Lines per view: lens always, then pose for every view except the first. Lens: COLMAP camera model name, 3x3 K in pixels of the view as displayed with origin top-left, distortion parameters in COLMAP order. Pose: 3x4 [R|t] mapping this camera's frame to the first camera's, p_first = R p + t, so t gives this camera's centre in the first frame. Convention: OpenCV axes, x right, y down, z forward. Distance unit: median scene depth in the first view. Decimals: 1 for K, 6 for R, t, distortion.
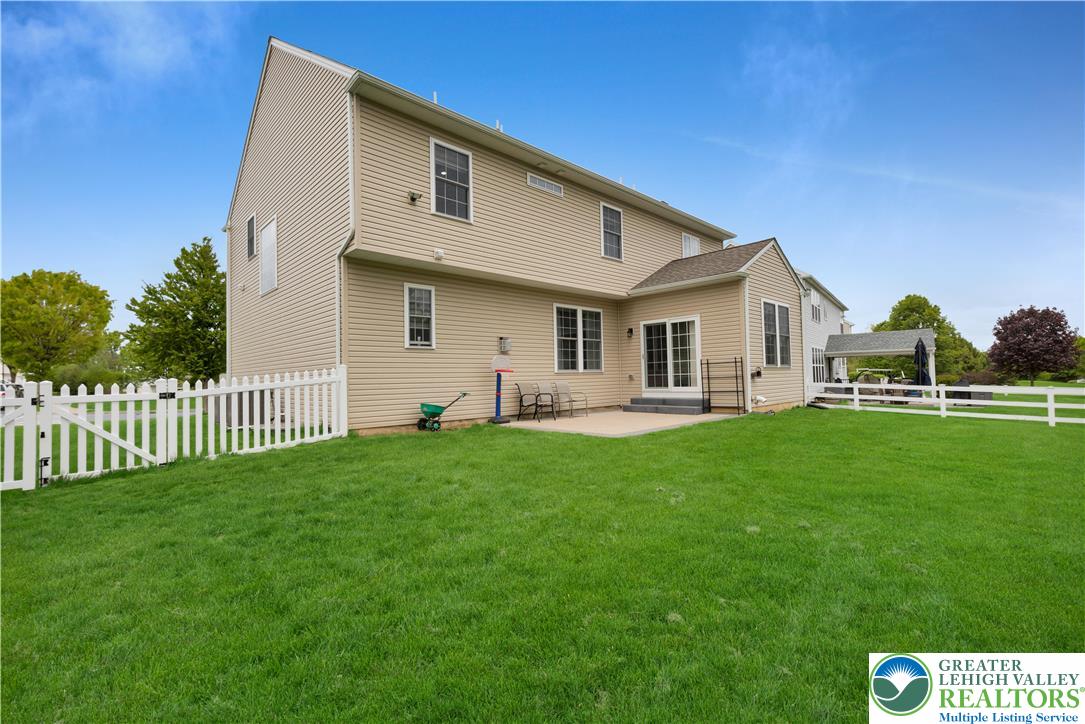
lens RADIAL K [[469.1, 0, 535.9], [0, 469.1, 358.5], [0, 0, 1]] dist [-0.001114, -0.000141]
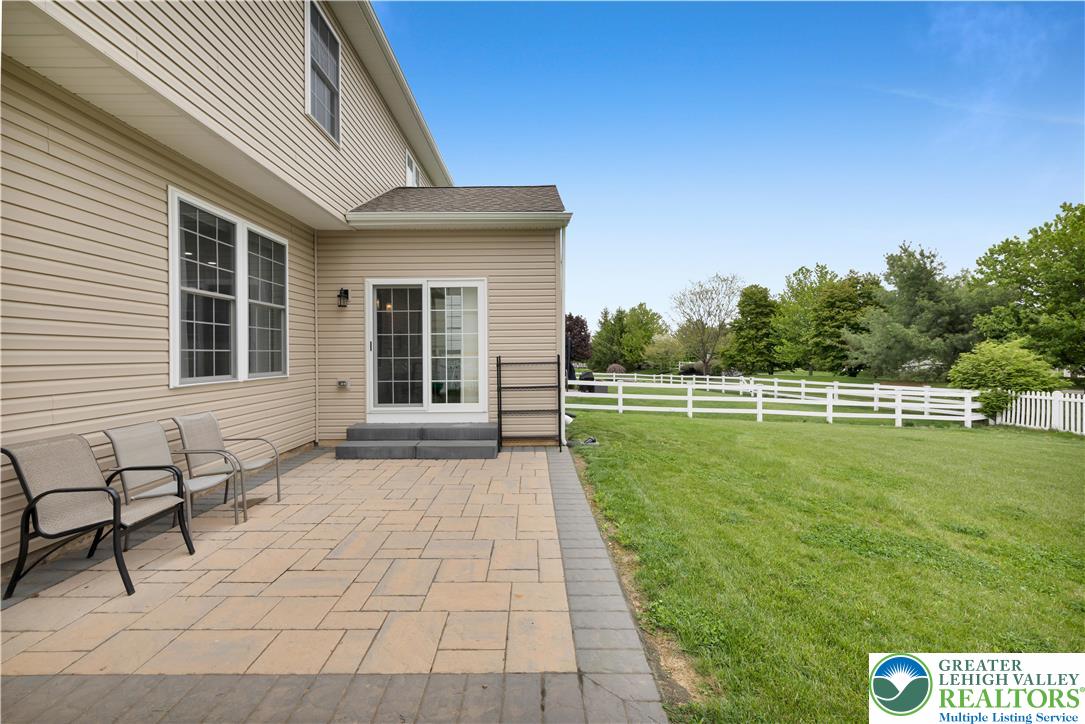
lens RADIAL K [[469.1, 0, 535.9], [0, 469.1, 358.5], [0, 0, 1]] dist [-0.001114, -0.000141]
pose [[0.694769, 0.013601, 0.719104, -0.020486], [-0.039997, 0.999005, 0.019748, -0.008515], [-0.718120, -0.042483, 0.694622, 0.535492]]
